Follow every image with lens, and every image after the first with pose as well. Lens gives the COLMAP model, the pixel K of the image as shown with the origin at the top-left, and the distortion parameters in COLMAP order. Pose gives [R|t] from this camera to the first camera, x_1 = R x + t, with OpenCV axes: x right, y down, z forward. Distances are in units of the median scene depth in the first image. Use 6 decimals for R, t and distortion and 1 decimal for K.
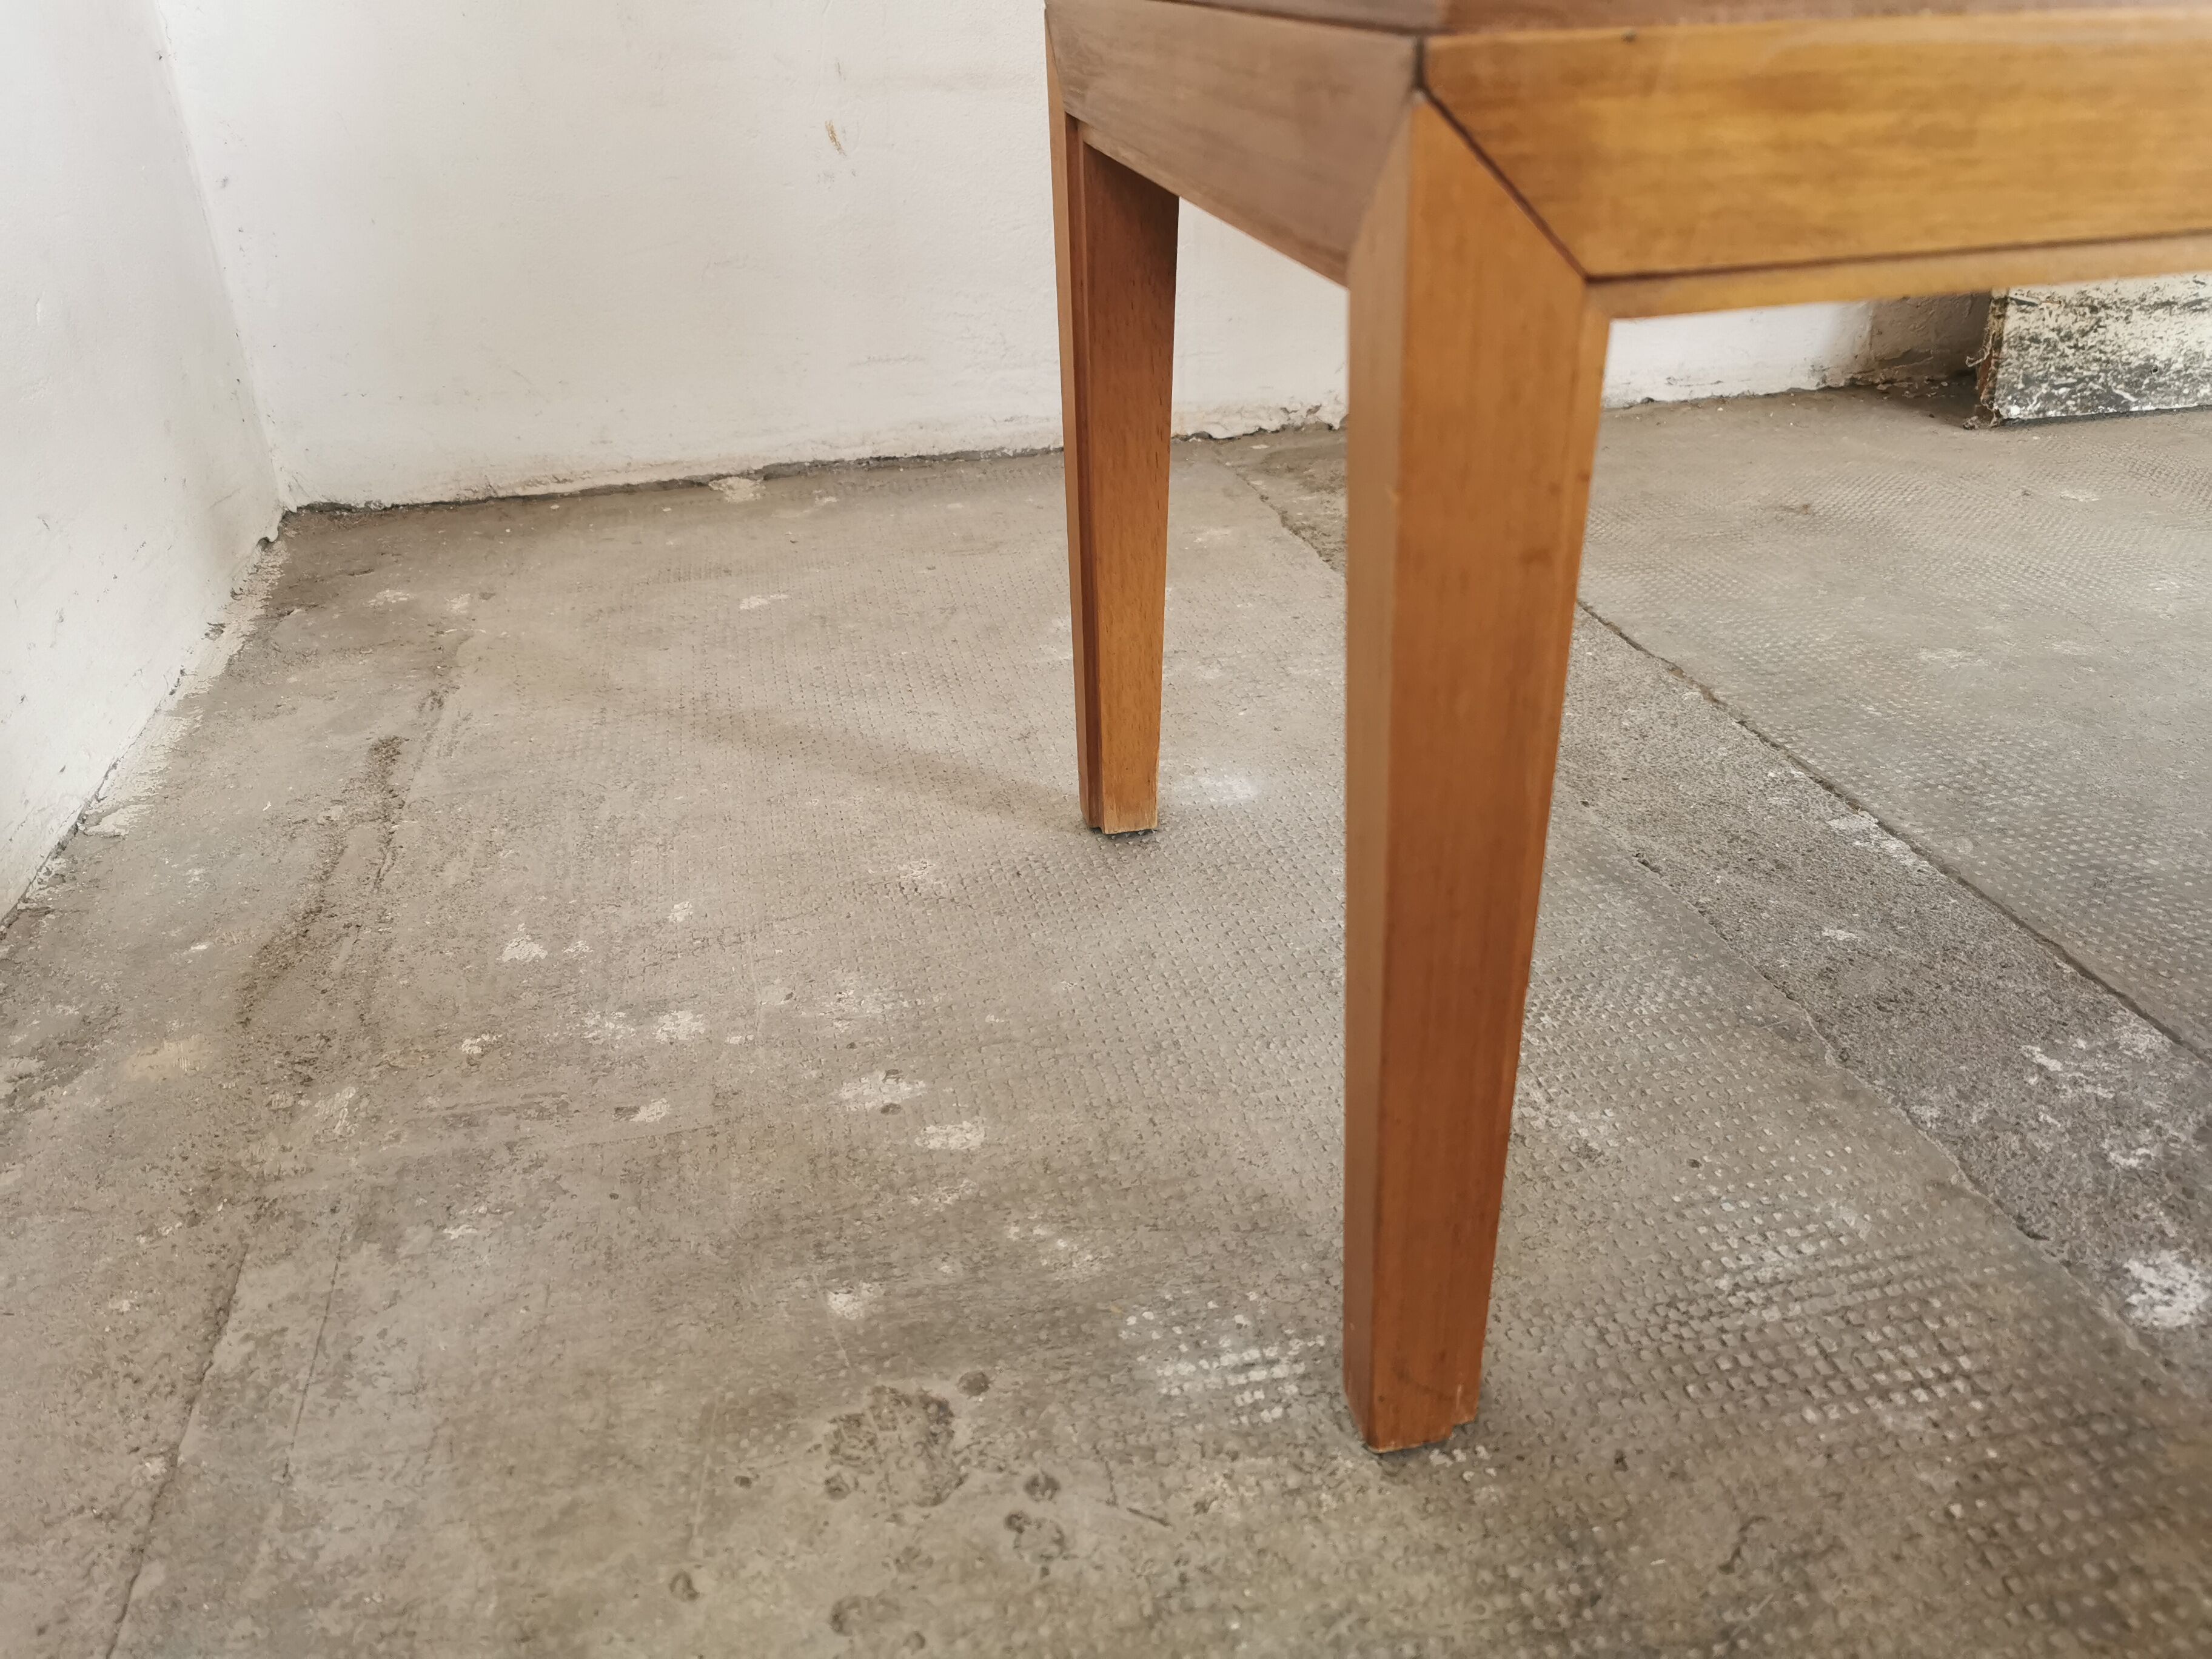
lens RADIAL K [[1711.1, 0, 1102.6], [0, 1711.1, 829.9], [0, 0, 1]] dist [0.049383, -0.080165]
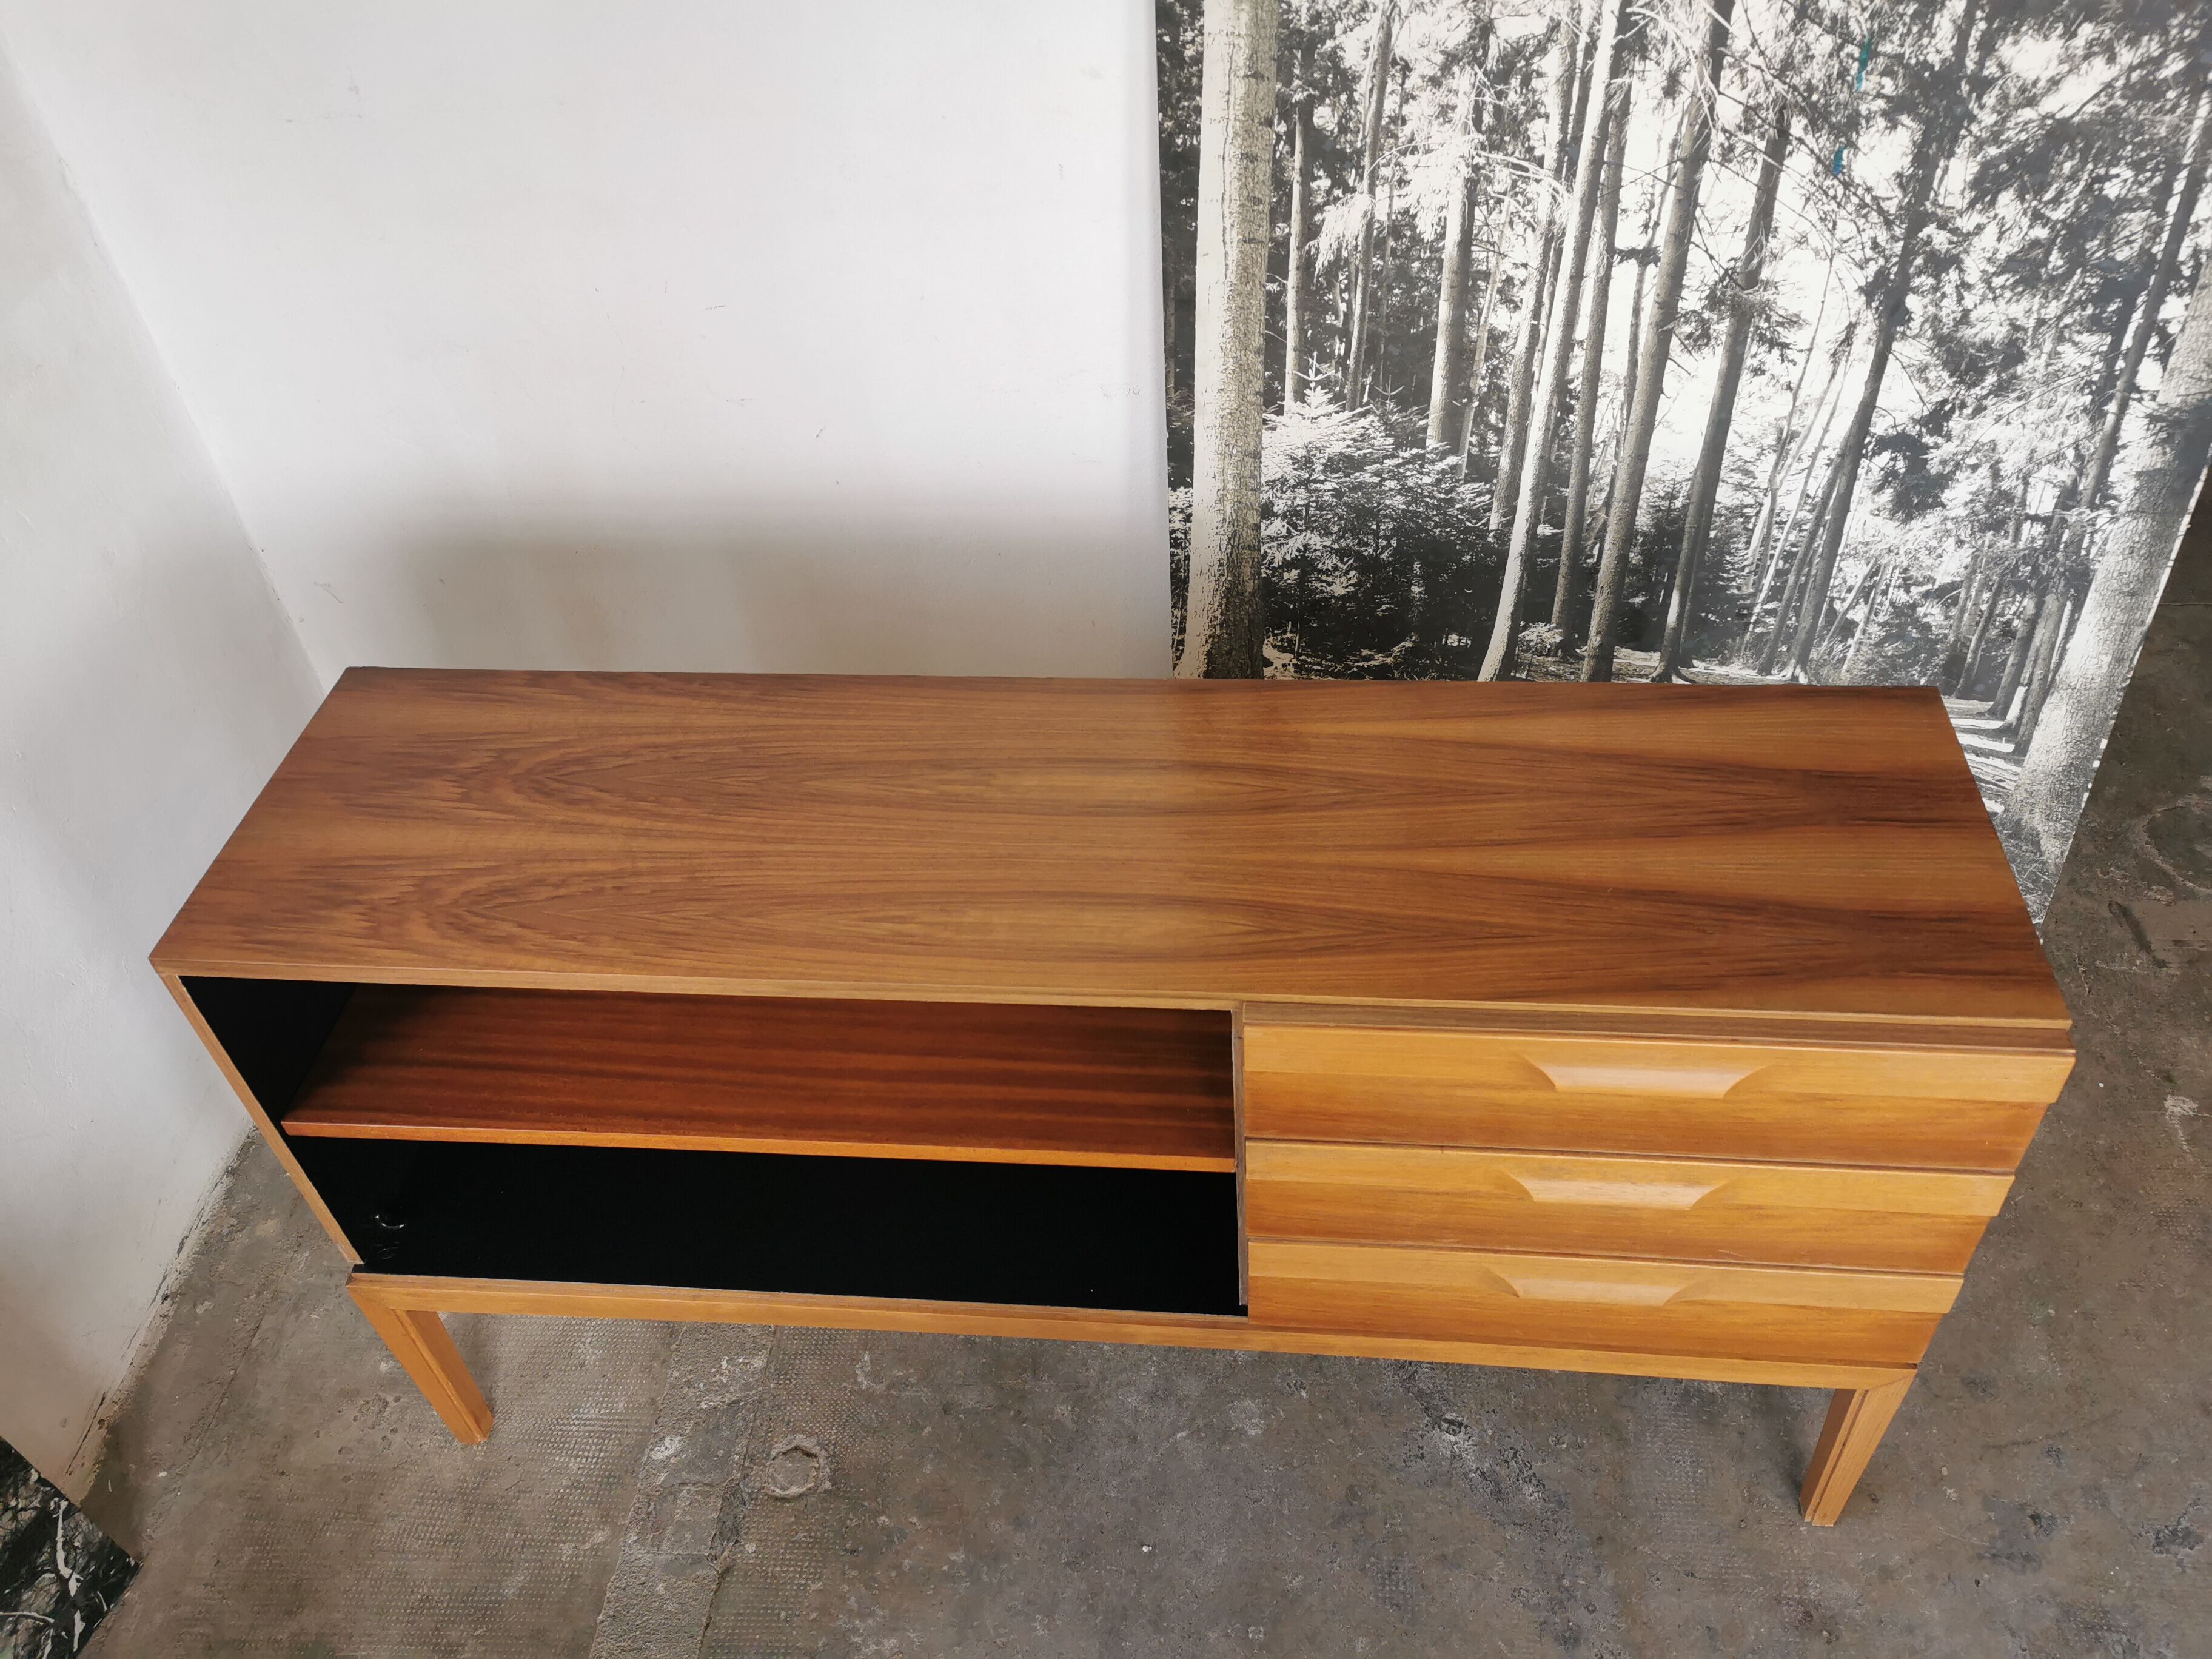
lens RADIAL K [[1711.1, 0, 1106.7], [0, 1711.1, 828.5], [0, 0, 1]] dist [0.049383, -0.080165]
pose [[0.957330, 0.173749, -0.230935, 1.861646], [-0.101940, 0.950746, 0.292729, -1.940961], [0.270422, -0.256696, 0.927889, -1.682323]]
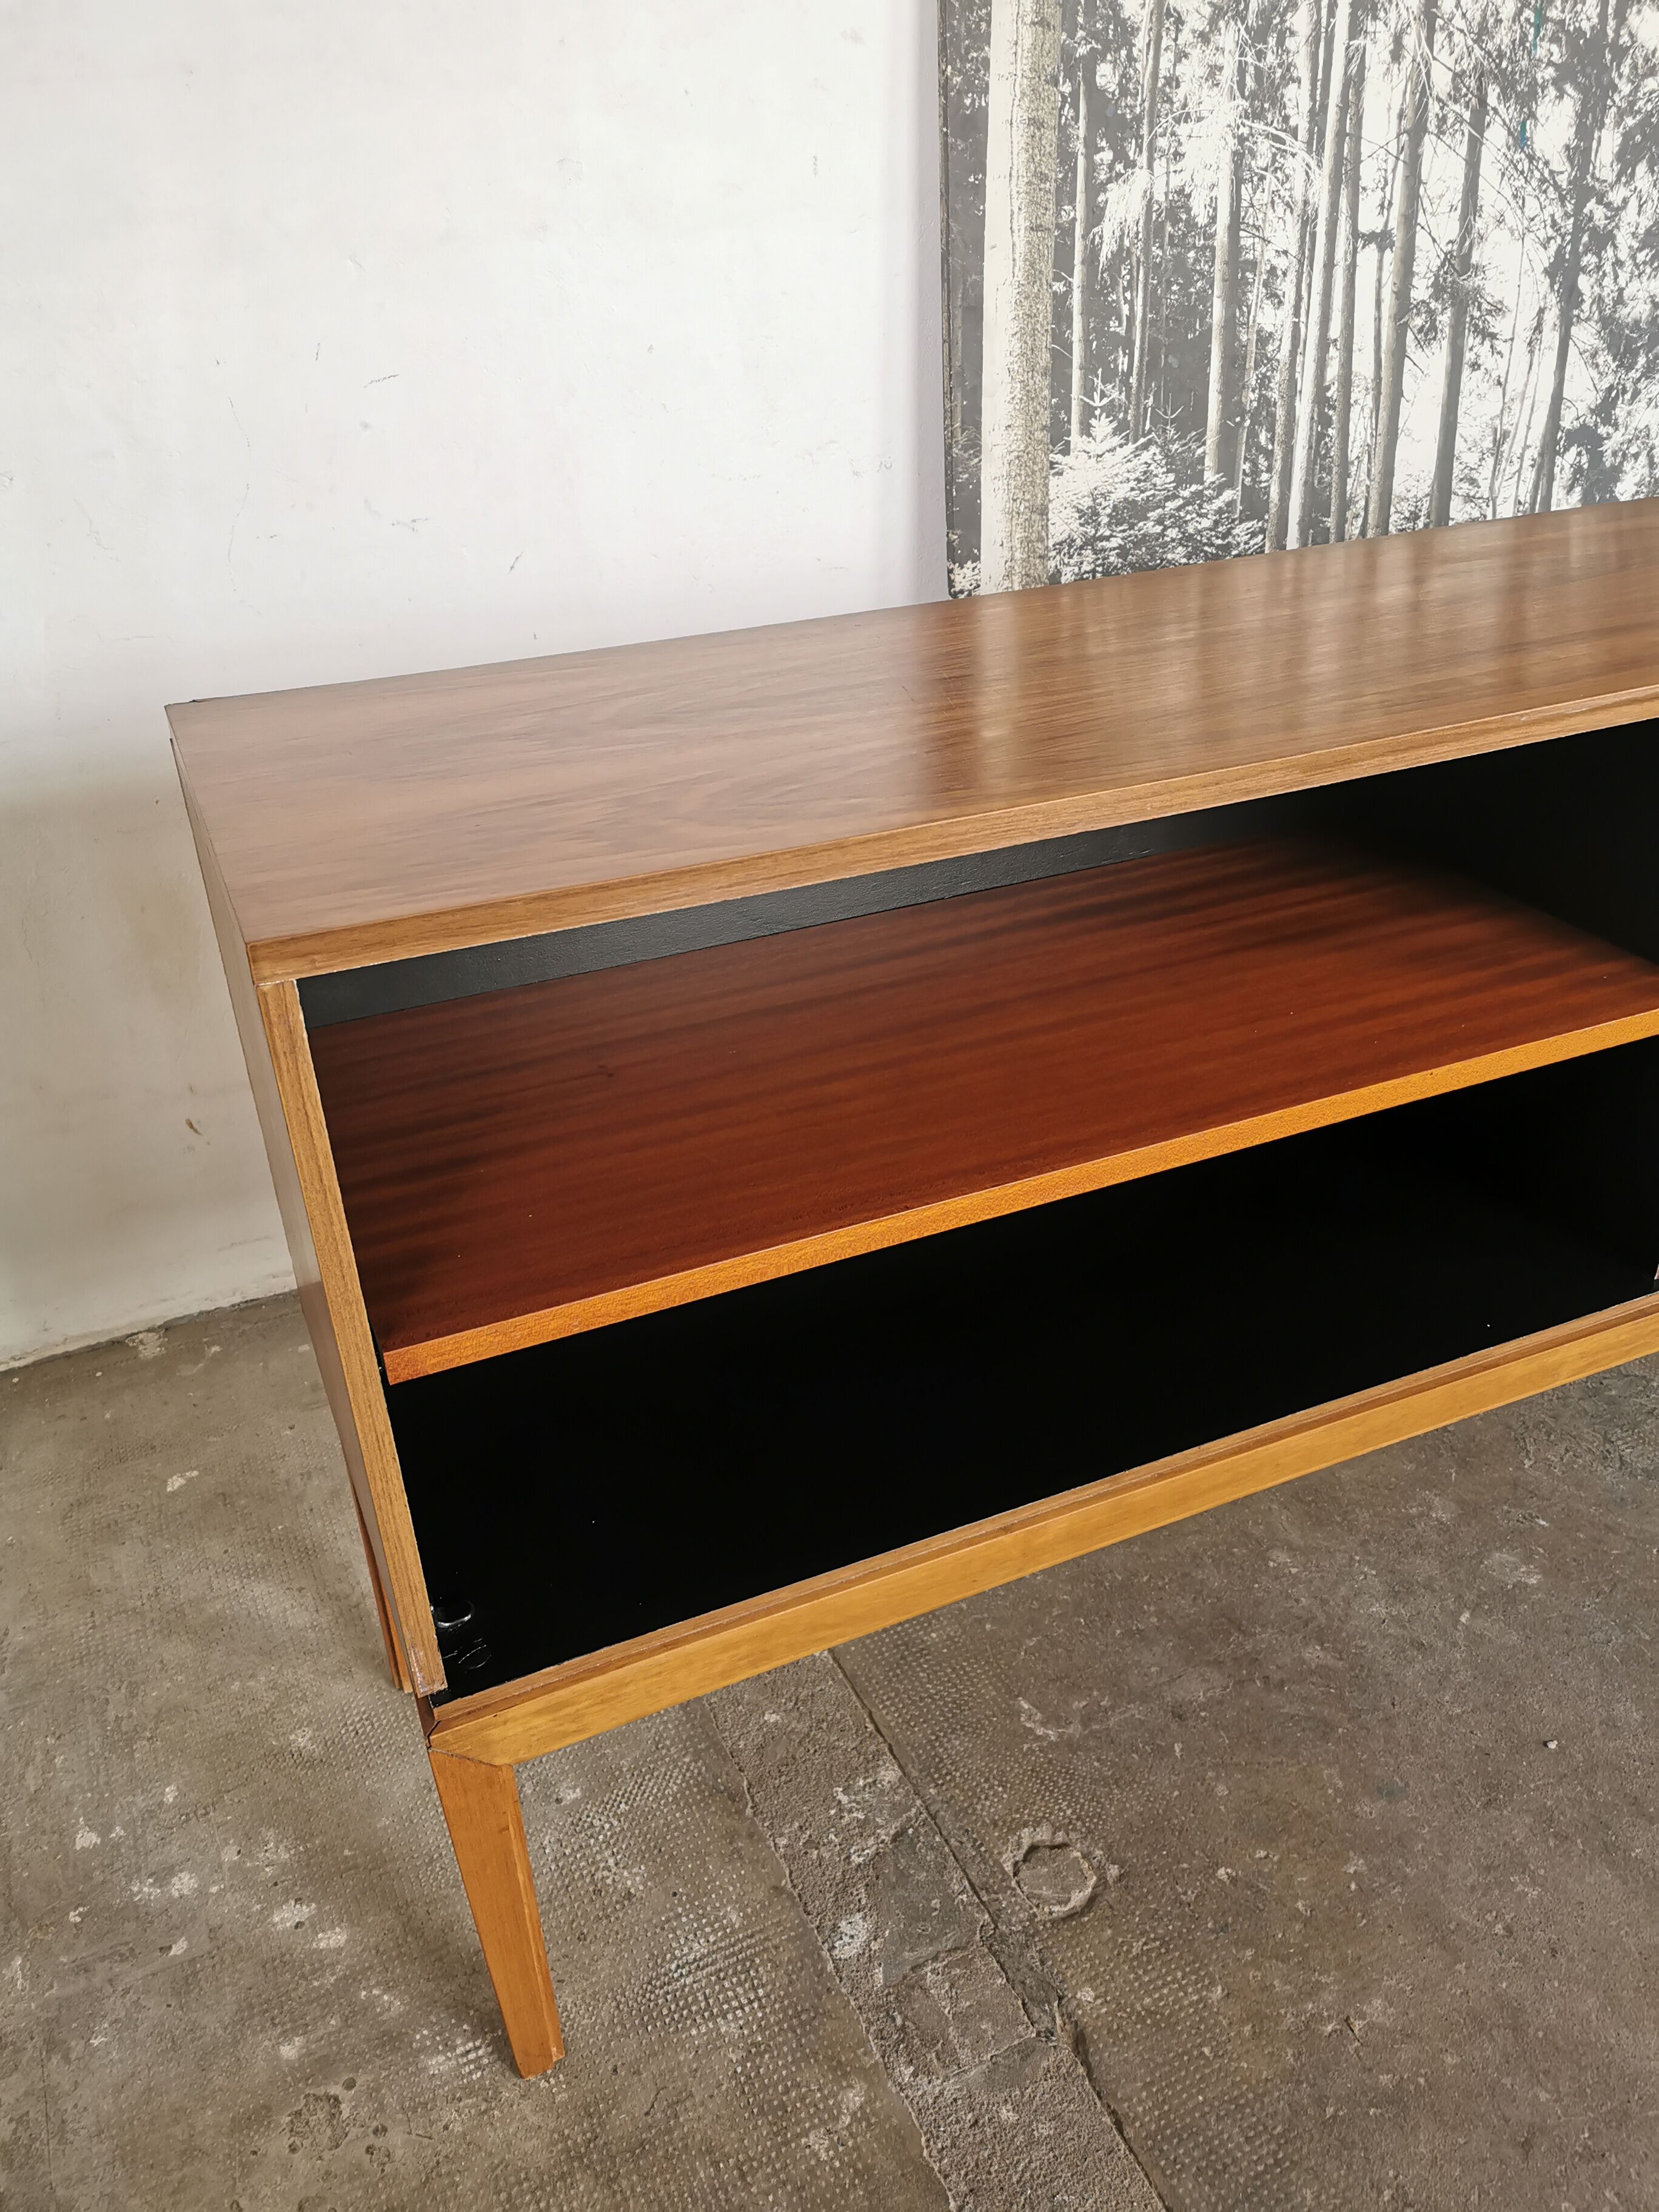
lens RADIAL K [[1711.1, 0, 832.9], [0, 1711.1, 1106.6], [0, 0, 1]] dist [0.049383, -0.080165]
pose [[0.976714, -0.109919, 0.184251, 0.225516], [0.104499, 0.993764, 0.038905, -0.815598], [-0.187378, -0.018745, 0.982109, -1.117886]]
